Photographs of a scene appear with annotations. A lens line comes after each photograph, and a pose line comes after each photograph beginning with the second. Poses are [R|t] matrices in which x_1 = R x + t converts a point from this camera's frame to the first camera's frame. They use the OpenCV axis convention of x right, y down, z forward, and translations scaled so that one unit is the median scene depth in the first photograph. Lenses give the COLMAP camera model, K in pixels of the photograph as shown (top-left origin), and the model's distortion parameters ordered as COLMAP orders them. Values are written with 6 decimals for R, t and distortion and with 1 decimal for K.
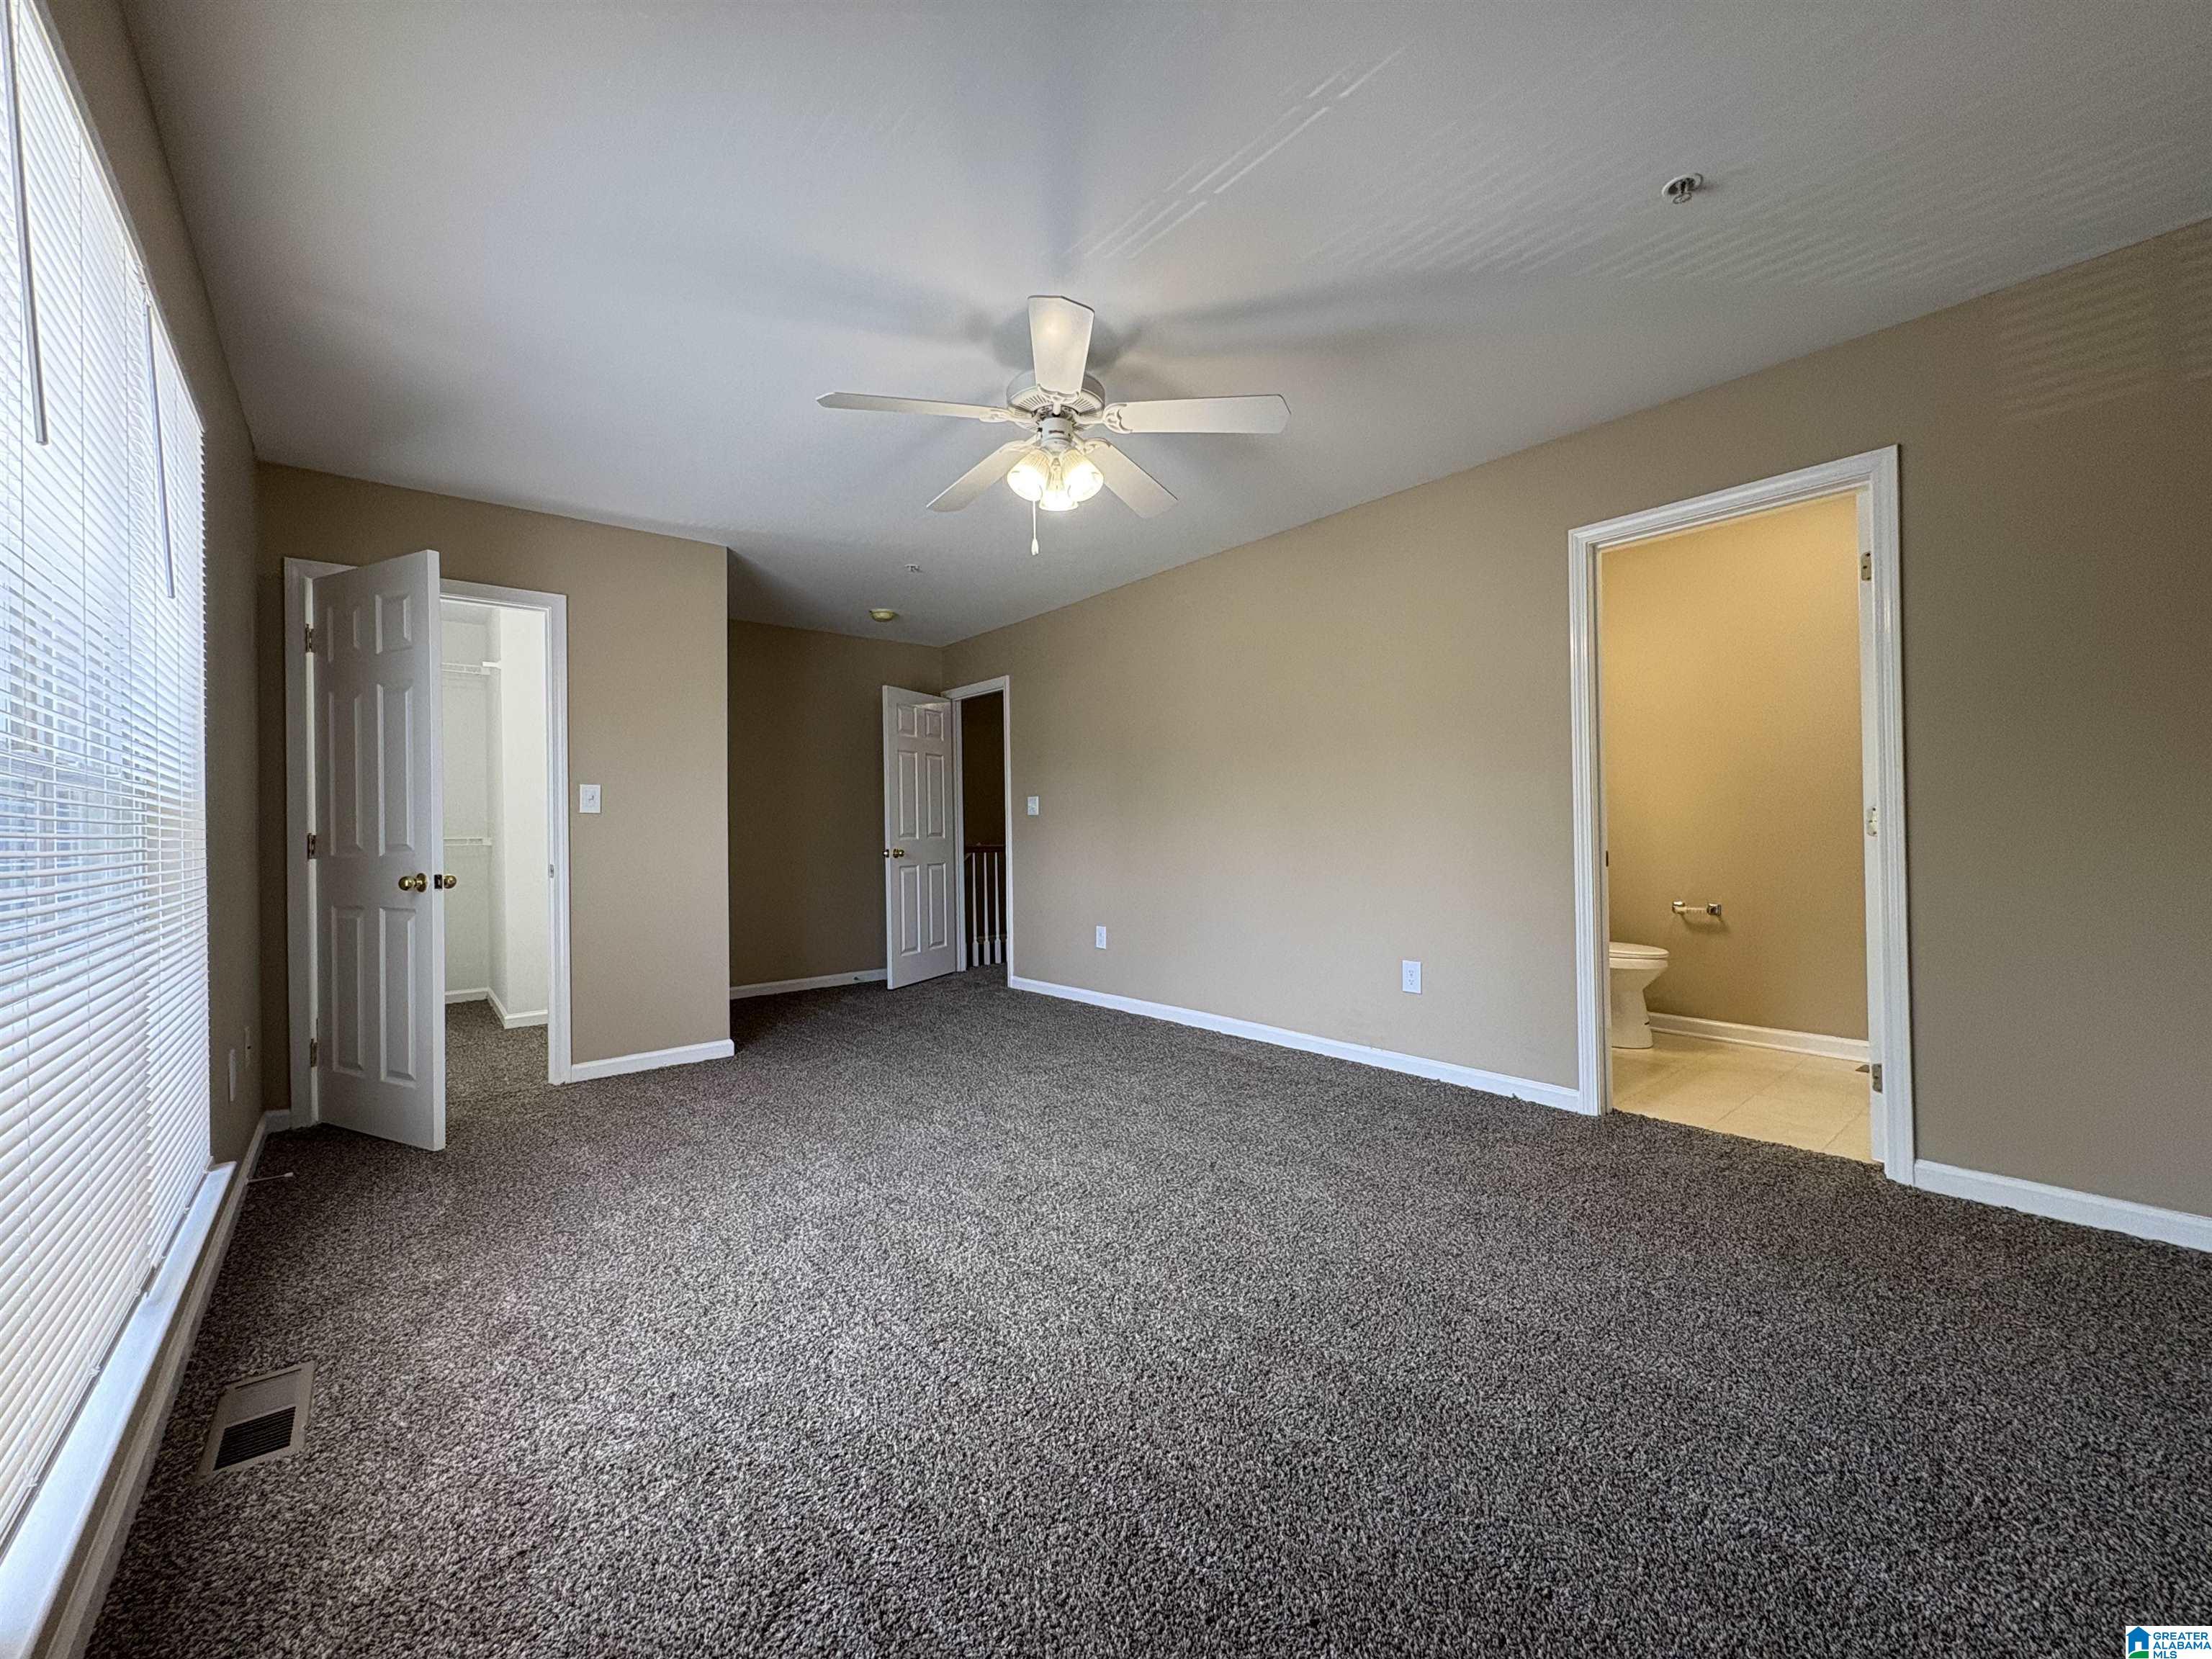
lens RADIAL K [[878.5, 0, 1105.0], [0, 878.5, 824.5], [0, 0, 1]] dist [-0.000230, 0.000294]
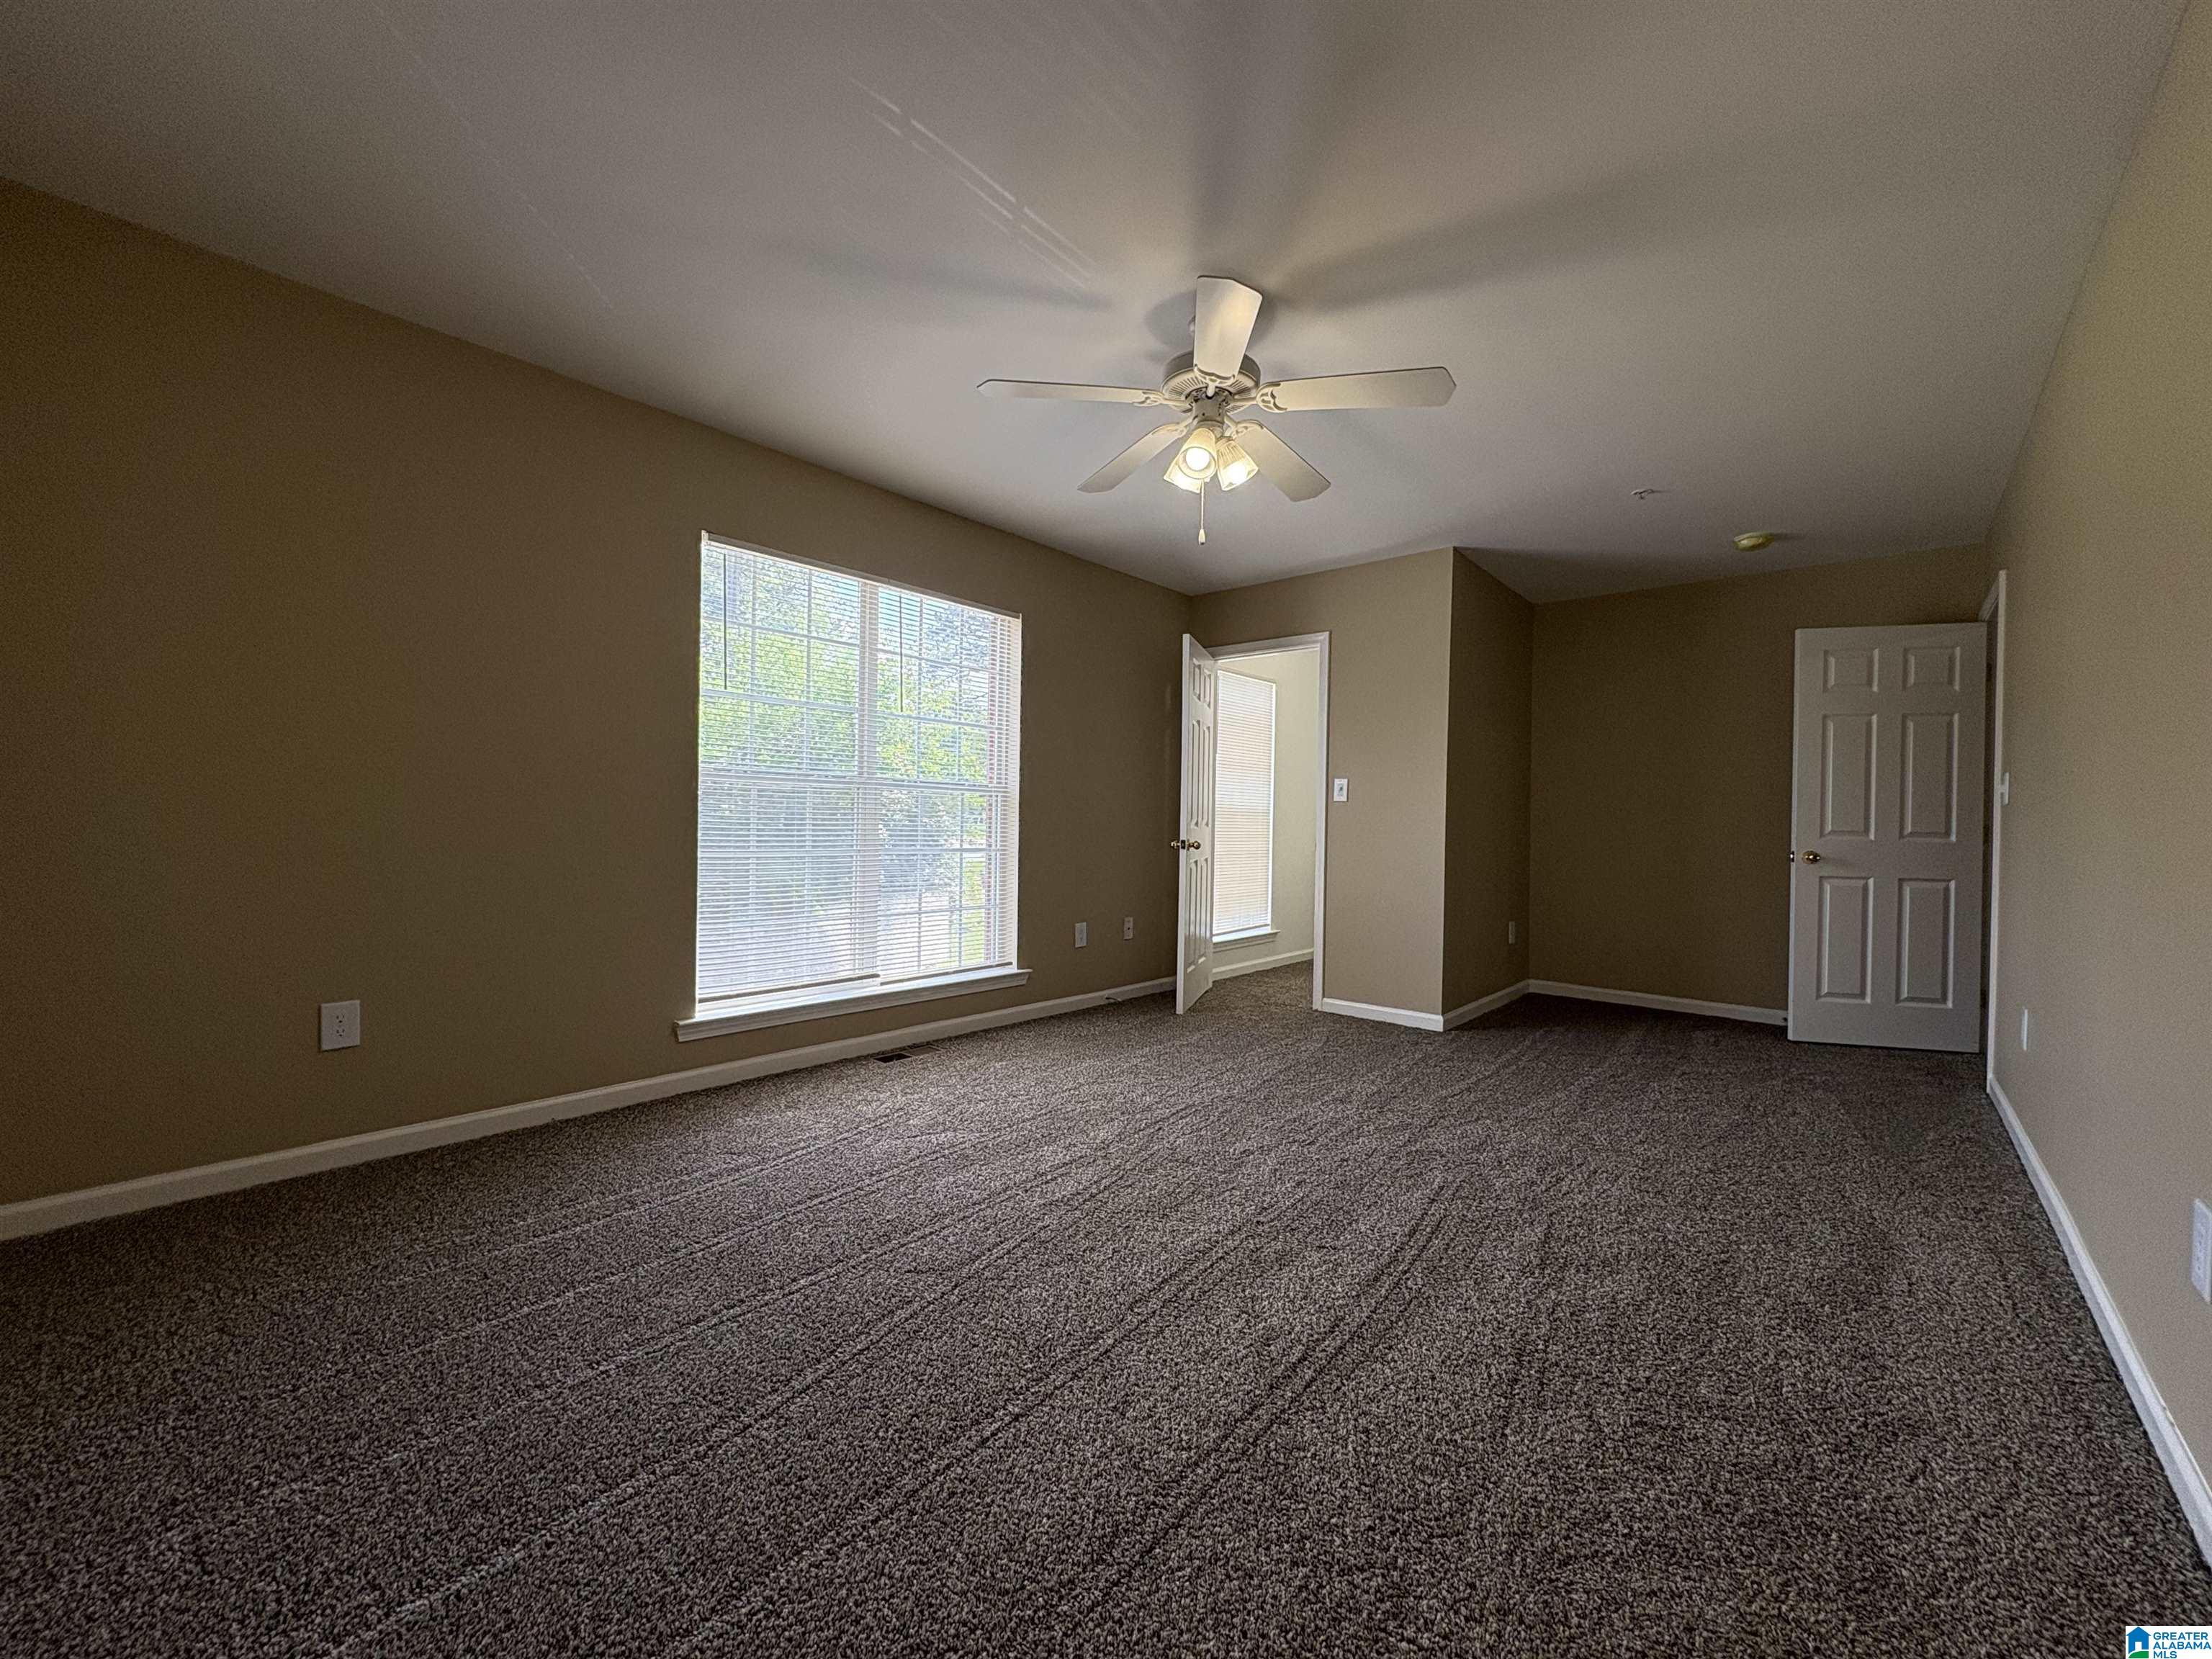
lens RADIAL K [[878.5, 0, 1105.0], [0, 878.5, 824.5], [0, 0, 1]] dist [-0.000230, 0.000294]
pose [[0.164735, 0.021509, -0.986103, 0.592428], [-0.015671, 0.999693, 0.019188, 0.001111], [0.986213, 0.012292, 0.165022, 0.464349]]
